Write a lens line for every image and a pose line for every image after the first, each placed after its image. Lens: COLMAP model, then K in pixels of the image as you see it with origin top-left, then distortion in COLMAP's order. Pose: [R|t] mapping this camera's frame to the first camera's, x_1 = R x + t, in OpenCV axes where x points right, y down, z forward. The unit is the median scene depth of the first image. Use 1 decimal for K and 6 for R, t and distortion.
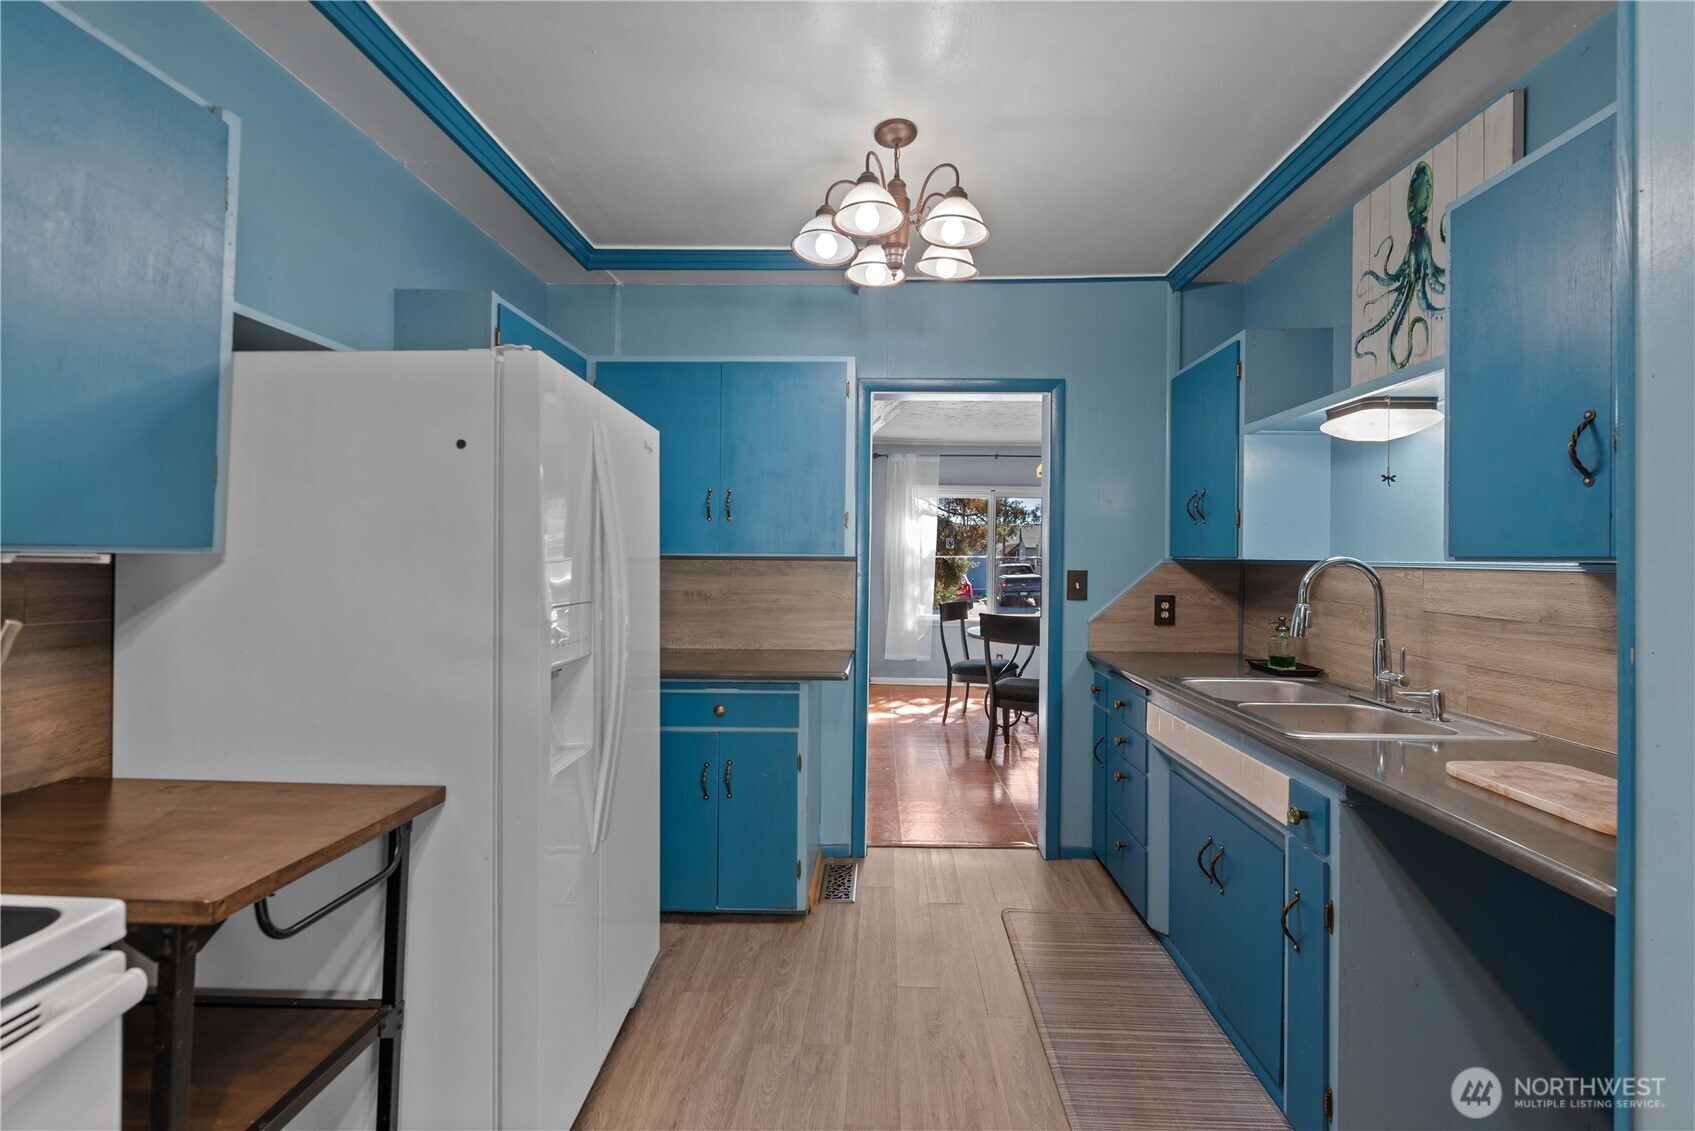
lens RADIAL K [[743.5, 0, 848.2], [0, 743.5, 552.2], [0, 0, 1]] dist [-0.002577, -0.000247]
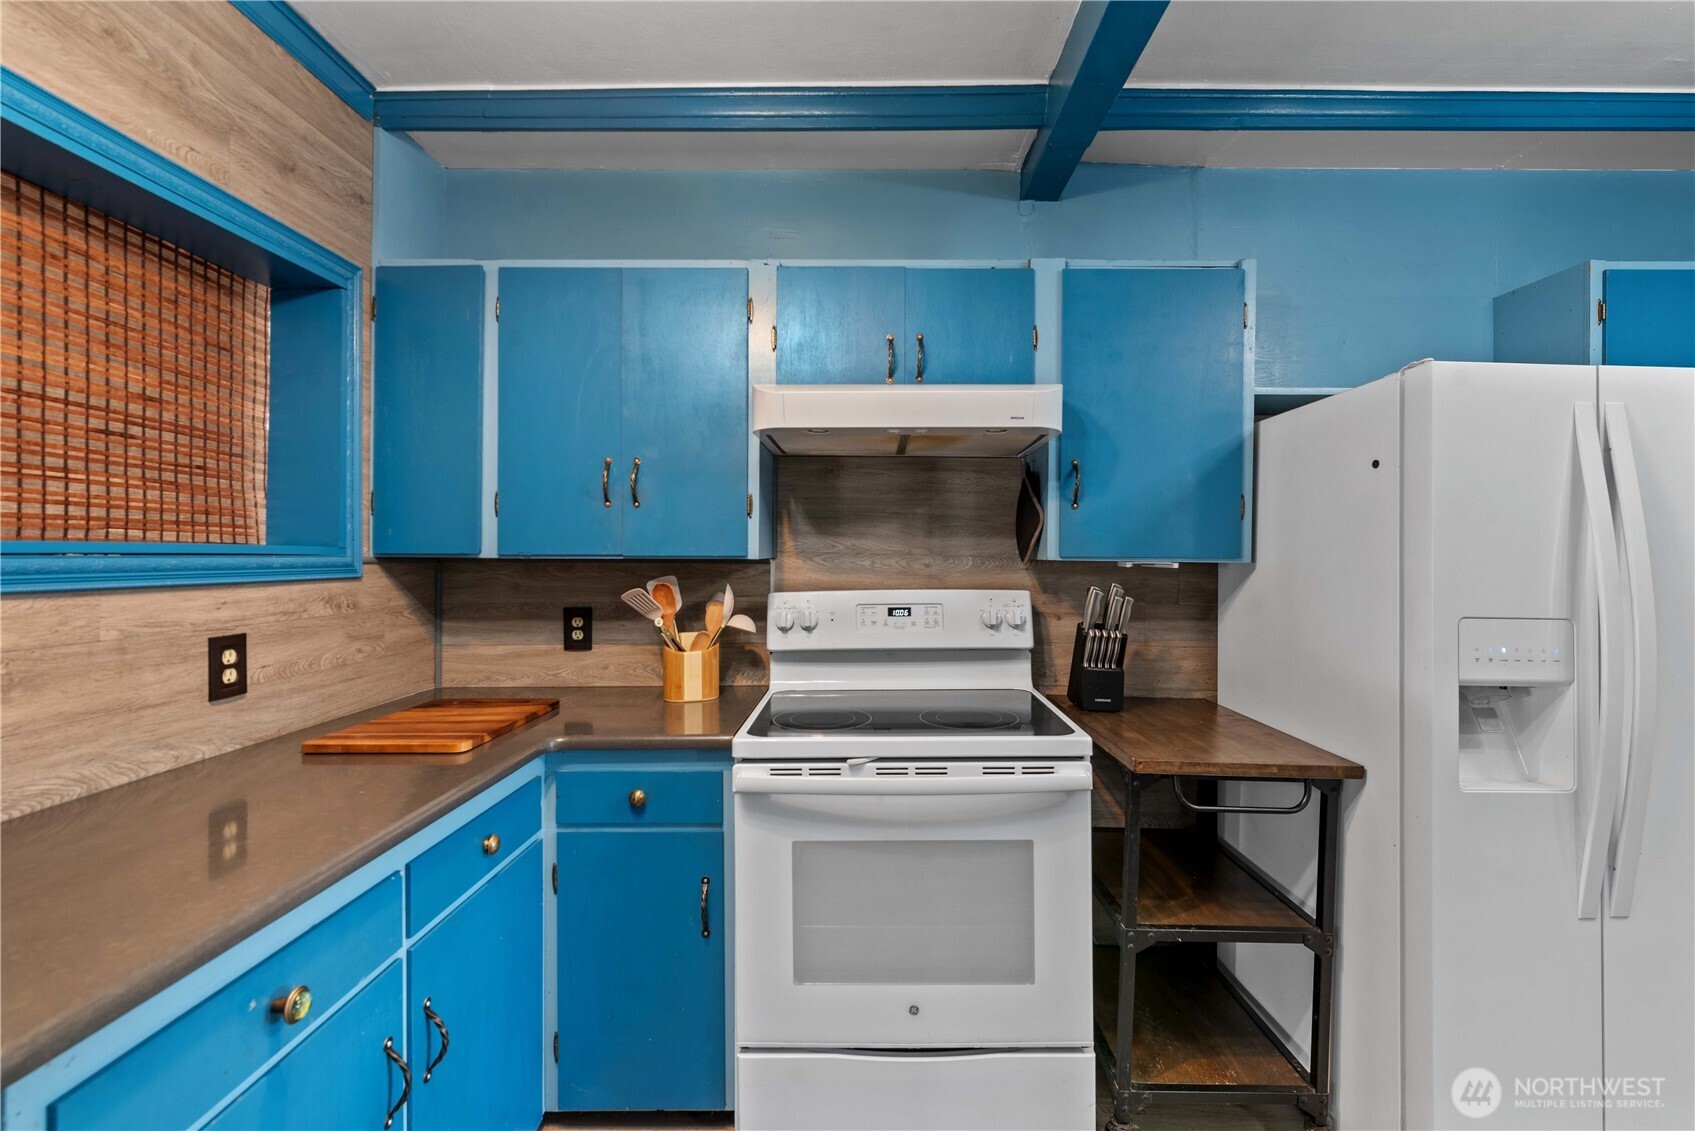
lens RADIAL K [[742.6, 0, 869.5], [0, 742.6, 558.0], [0, 0, 1]] dist [-0.000555, -0.000107]
pose [[0.032615, -0.008391, -0.999433, 0.371562], [0.000626, 0.999965, -0.008375, 0.003268], [0.999468, -0.000353, 0.032619, 0.131320]]
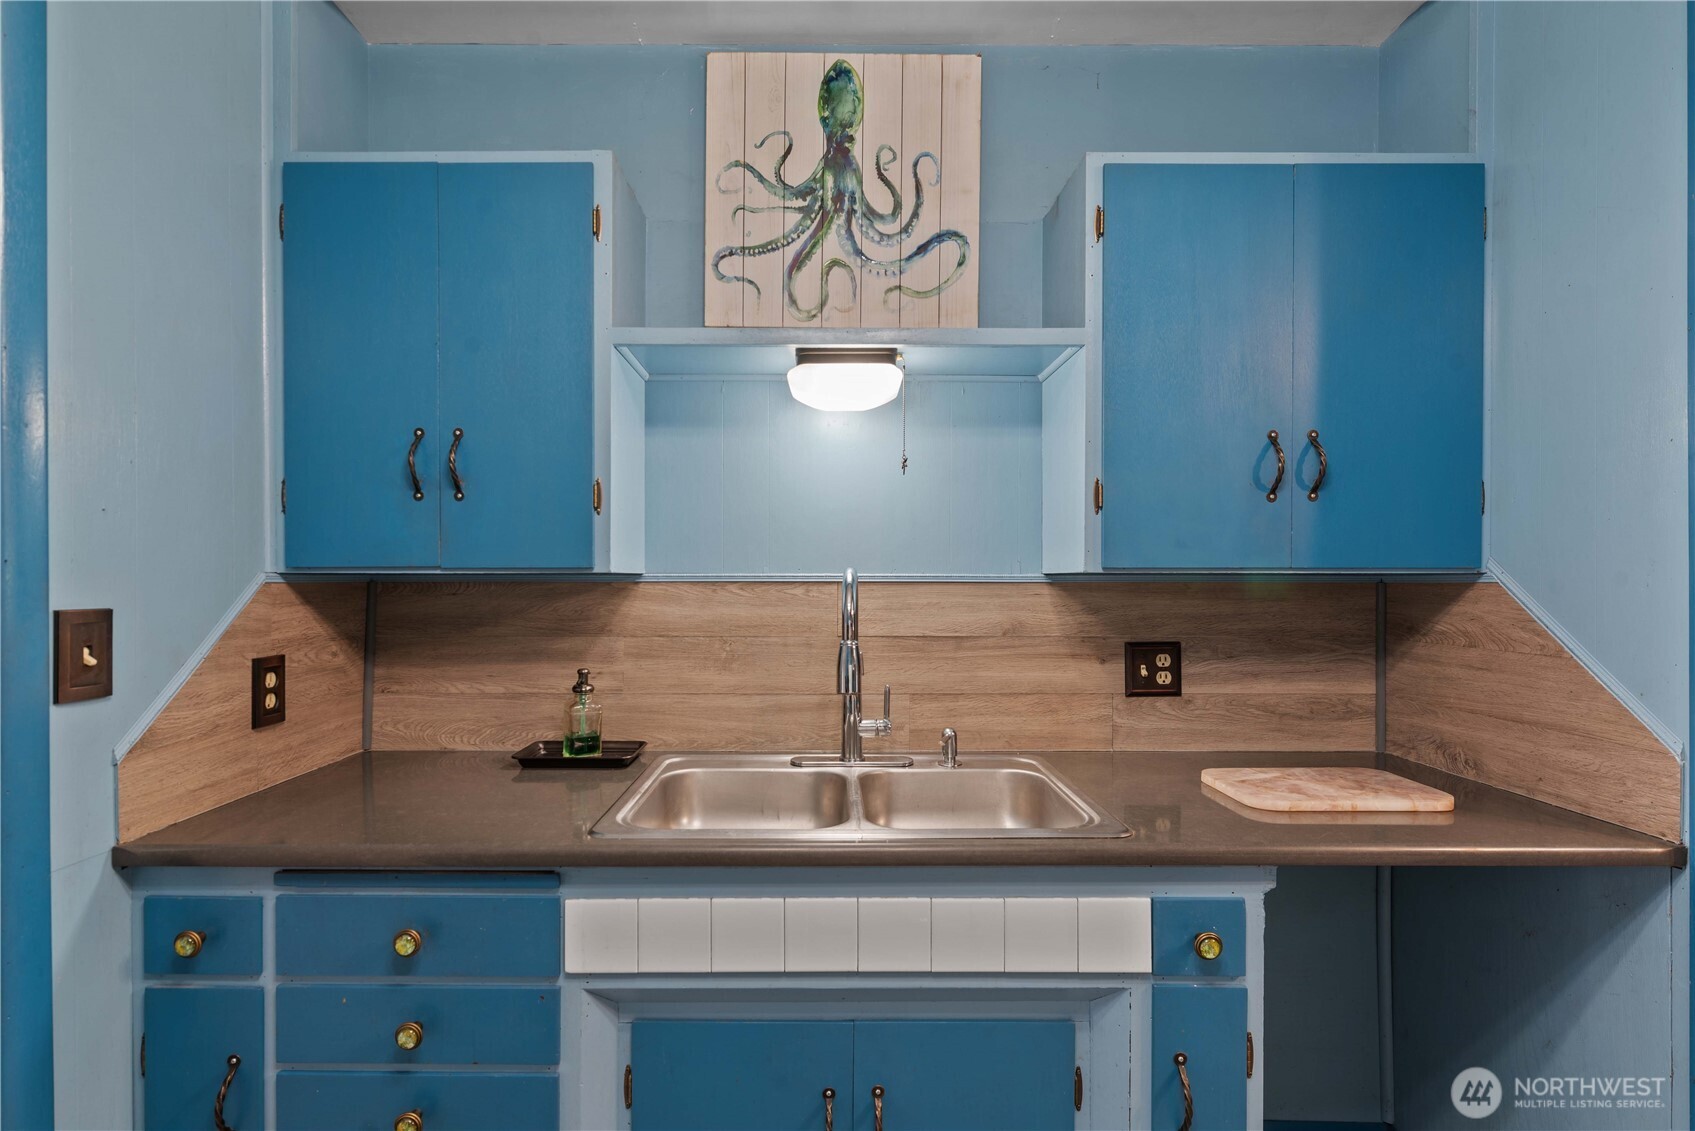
lens RADIAL K [[824.0, 0, 838.7], [0, 824.0, 583.9], [0, 0, 1]] dist [0.002731, 0.000229]
pose [[-0.043116, -0.019609, 0.998878, -0.102150], [-0.005473, 0.999797, 0.019391, 0.006369], [-0.999055, -0.004630, -0.043215, 1.029026]]
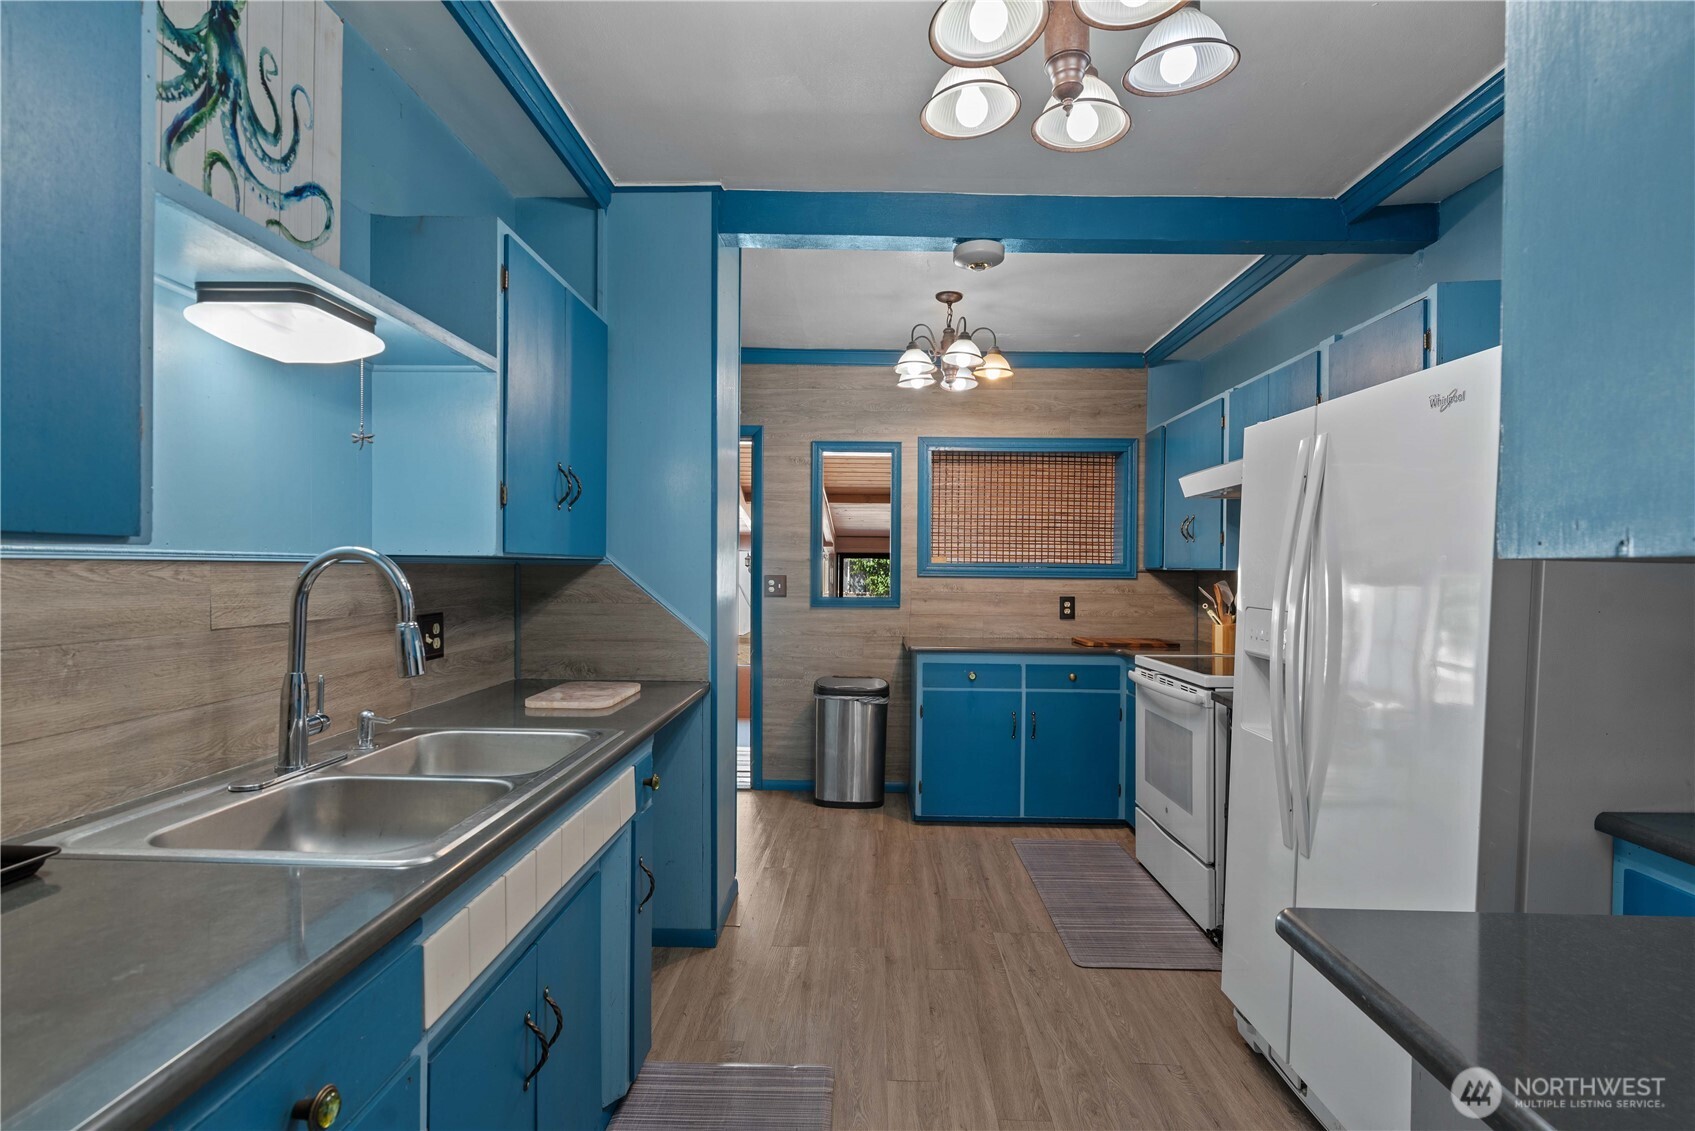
lens RADIAL K [[784.7, 0, 845.1], [0, 784.7, 578.4], [0, 0, 1]] dist [0.000889, -0.000298]
pose [[-0.999695, -0.023304, -0.008221, 0.244421], [-0.023384, 0.999679, 0.009721, 0.016827], [0.007992, 0.009911, -0.999919, 1.652069]]
